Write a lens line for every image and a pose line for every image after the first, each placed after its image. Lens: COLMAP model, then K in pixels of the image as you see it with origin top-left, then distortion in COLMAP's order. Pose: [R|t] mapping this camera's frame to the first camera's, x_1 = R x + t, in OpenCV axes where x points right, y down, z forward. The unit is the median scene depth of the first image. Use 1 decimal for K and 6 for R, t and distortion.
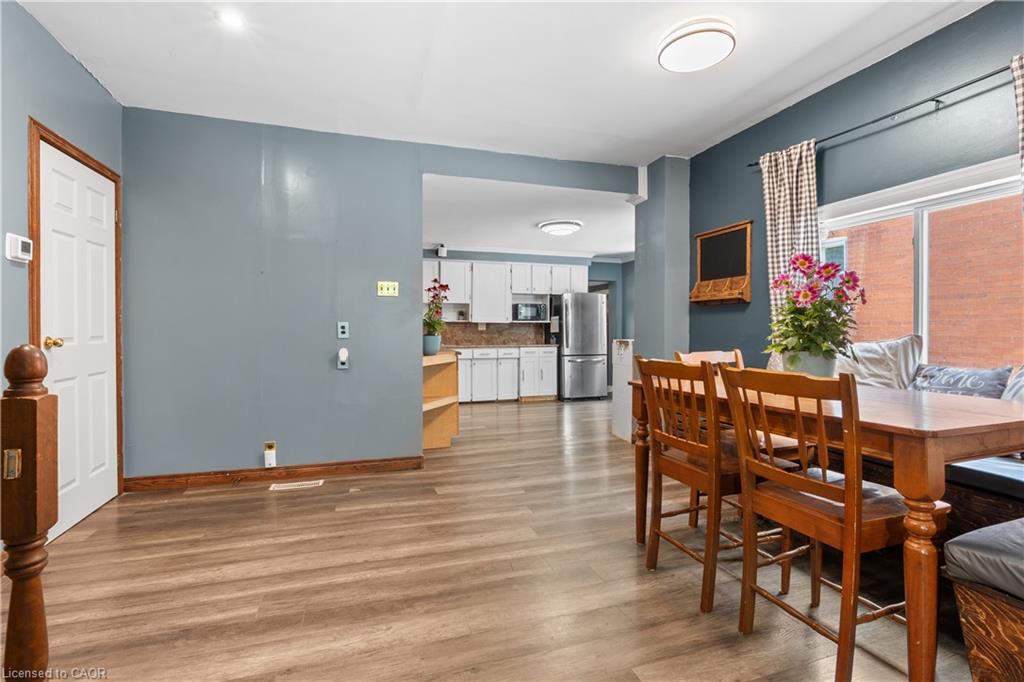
lens RADIAL K [[469.3, 0, 518.8], [0, 469.3, 333.9], [0, 0, 1]] dist [-0.016437, 0.000559]
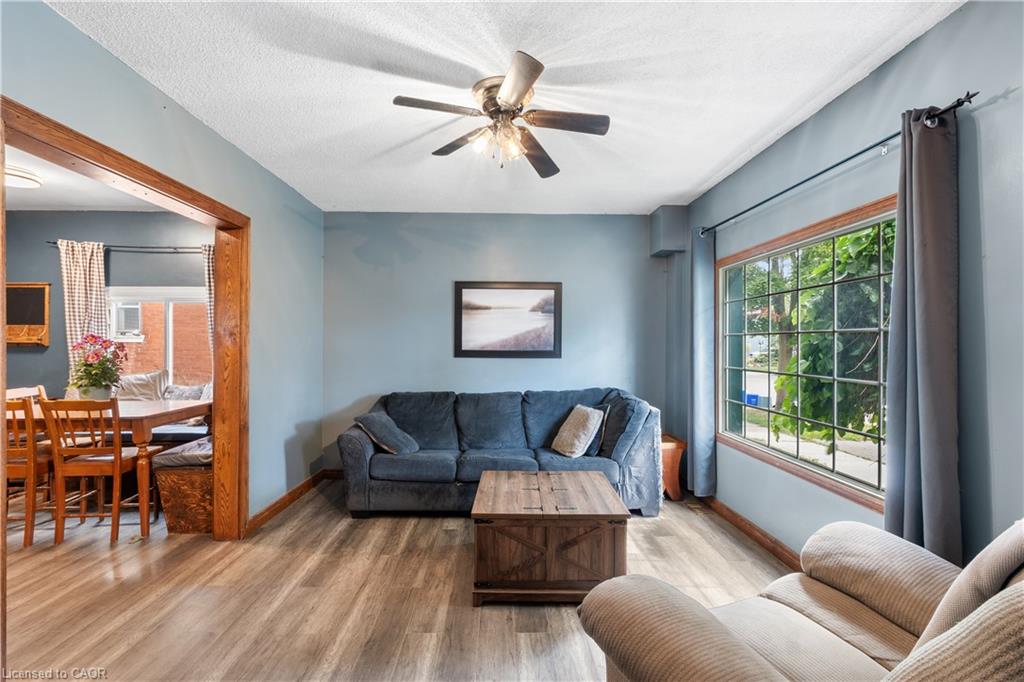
lens RADIAL K [[471.0, 0, 512.0], [0, 471.0, 341.0], [0, 0, 1]] dist [-0.010081, -0.000020]
pose [[0.301493, 0.000599, 0.953468, -0.502693], [0.009778, 0.999945, -0.003720, -0.092932], [-0.953418, 0.010444, 0.301471, -0.882340]]
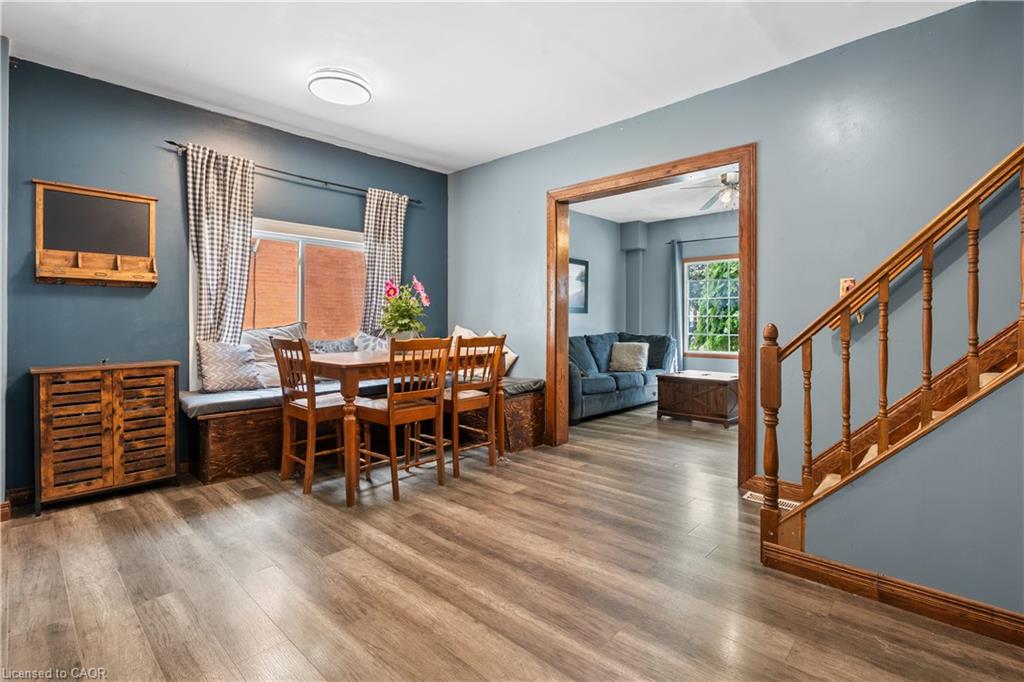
lens RADIAL K [[483.3, 0, 515.8], [0, 483.3, 337.8], [0, 0, 1]] dist [-0.020525, 0.000112]
pose [[-0.464381, -0.029438, 0.885146, -0.934532], [0.009619, 0.999221, 0.038279, -0.000819], [-0.885583, 0.026290, -0.463736, 1.169314]]
